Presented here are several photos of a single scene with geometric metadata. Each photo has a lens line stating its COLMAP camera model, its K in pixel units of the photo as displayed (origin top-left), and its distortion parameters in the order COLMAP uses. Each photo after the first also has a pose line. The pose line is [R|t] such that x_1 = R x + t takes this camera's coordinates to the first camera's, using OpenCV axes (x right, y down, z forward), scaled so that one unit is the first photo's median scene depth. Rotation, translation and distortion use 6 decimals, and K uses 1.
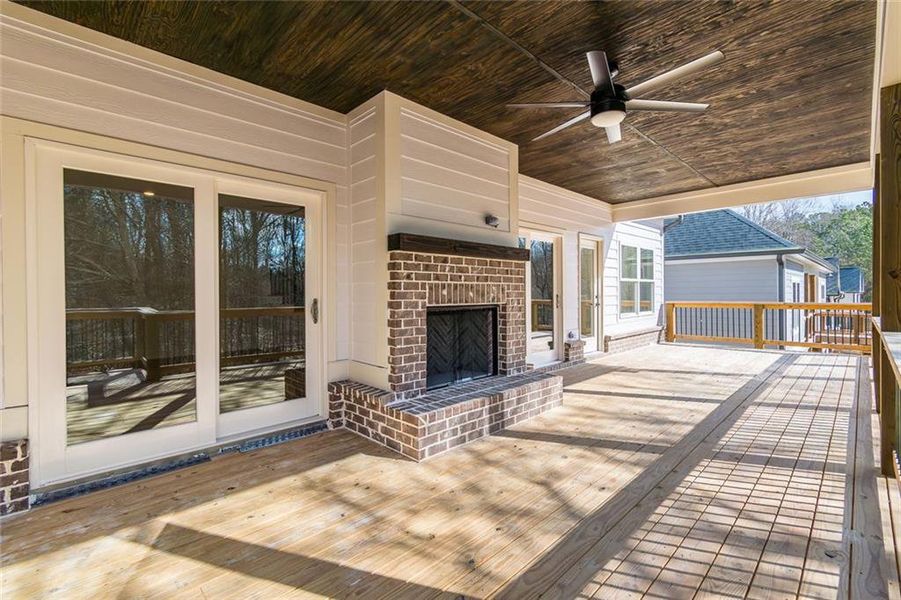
lens RADIAL K [[397.3, 0, 455.9], [0, 397.3, 293.6], [0, 0, 1]] dist [0.002254, 0.000216]
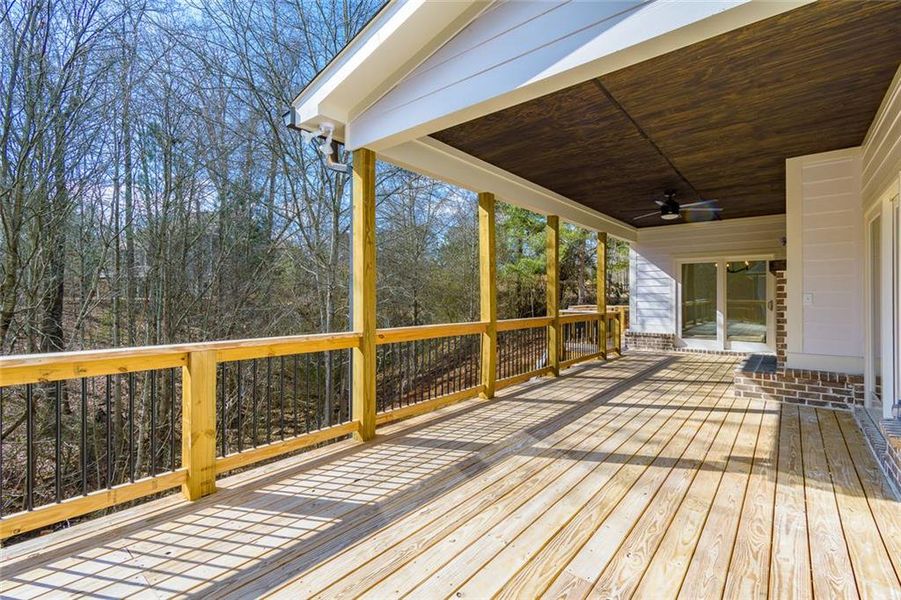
lens RADIAL K [[397.3, 0, 452.6], [0, 397.3, 298.1], [0, 0, 1]] dist [0.002254, 0.000216]
pose [[-0.995096, 0.005183, -0.098780, 0.993879], [0.004117, 0.999931, 0.010994, -0.019207], [0.098830, 0.010534, -0.995049, 1.711116]]
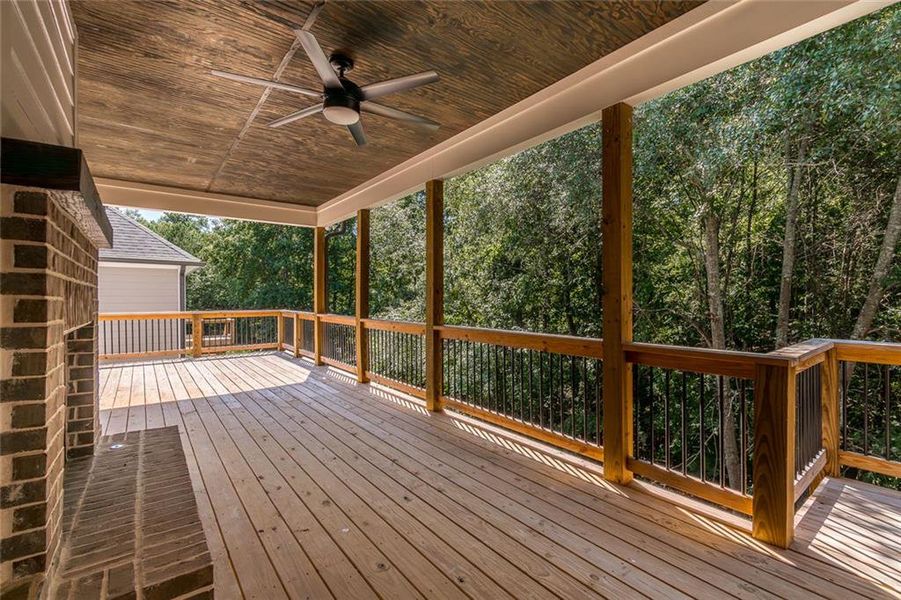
lens RADIAL K [[397.3, 0, 458.1], [0, 397.3, 298.0], [0, 0, 1]] dist [0.002254, 0.000216]
pose [[0.101837, 0.007718, 0.994771, -0.296732], [0.008272, 0.999929, -0.008605, 0.001922], [-0.994767, 0.009105, 0.101766, 0.364413]]
